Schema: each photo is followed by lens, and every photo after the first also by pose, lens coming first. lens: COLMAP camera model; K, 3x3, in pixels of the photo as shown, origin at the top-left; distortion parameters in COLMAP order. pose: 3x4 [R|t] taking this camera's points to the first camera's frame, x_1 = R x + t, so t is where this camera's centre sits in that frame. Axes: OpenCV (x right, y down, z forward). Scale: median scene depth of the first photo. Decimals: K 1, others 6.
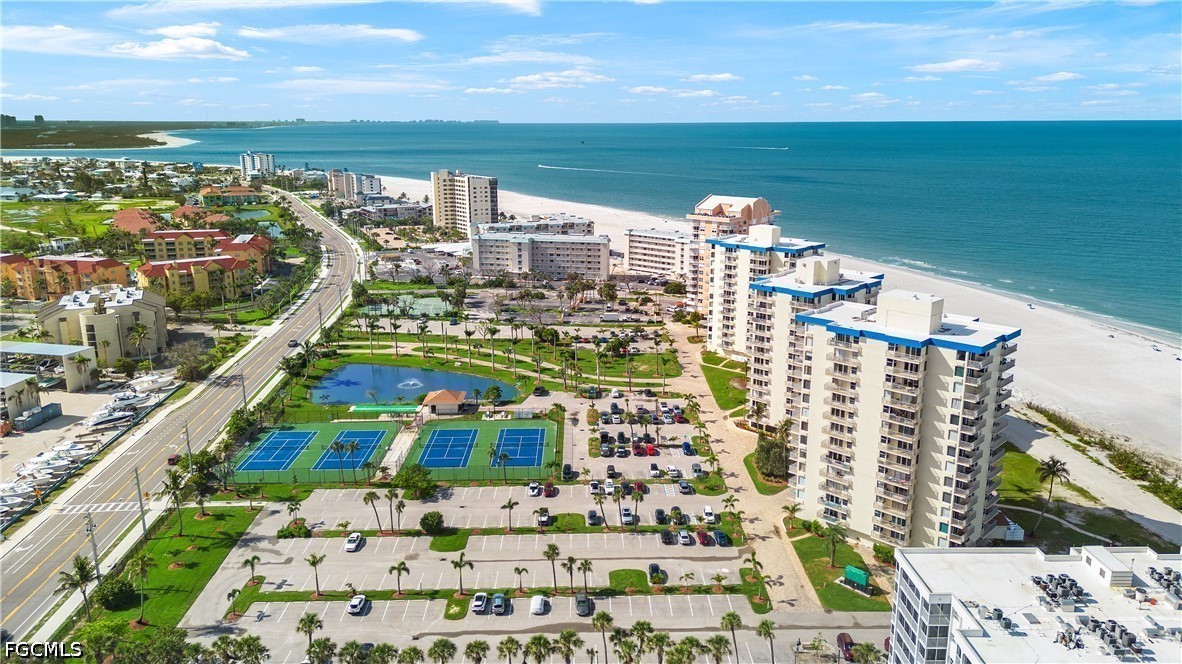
lens RADIAL K [[834.2, 0, 591.0], [0, 834.2, 332.0], [0, 0, 1]] dist [0.000060, -0.001752]
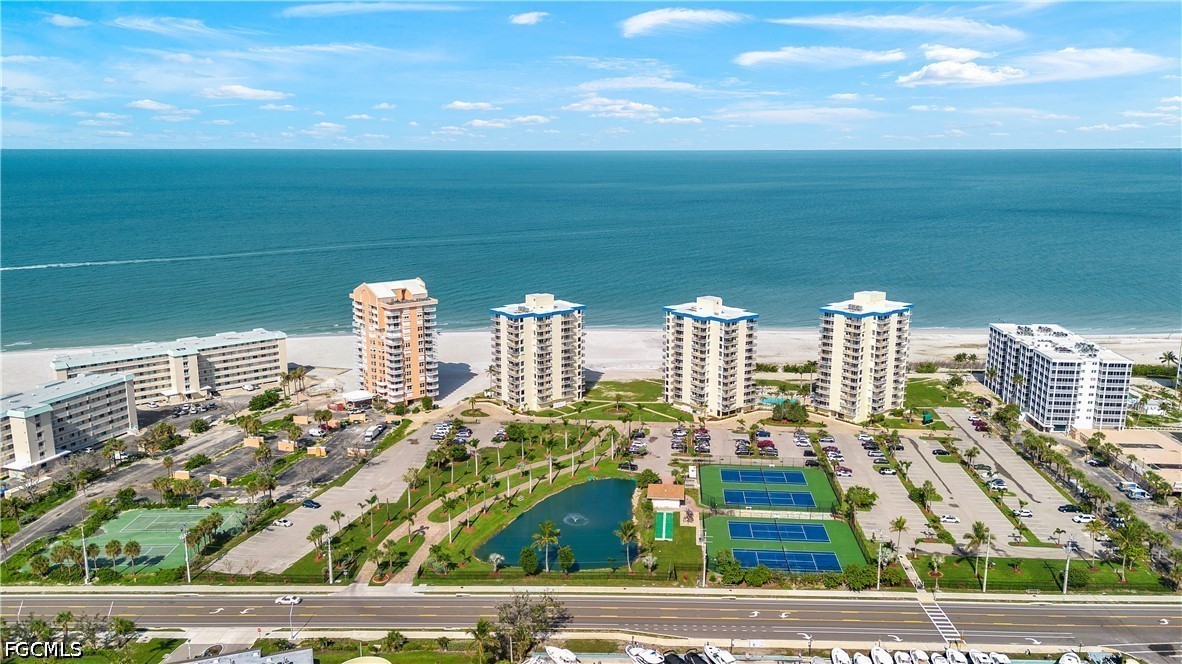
lens RADIAL K [[834.2, 0, 591.0], [0, 834.2, 332.0], [0, 0, 1]] dist [0.000060, -0.001752]
pose [[0.045595, -0.153775, 0.987053, -1.433630], [0.222972, 0.964720, 0.139996, -0.336808], [-0.973758, 0.213702, 0.078274, 1.195702]]
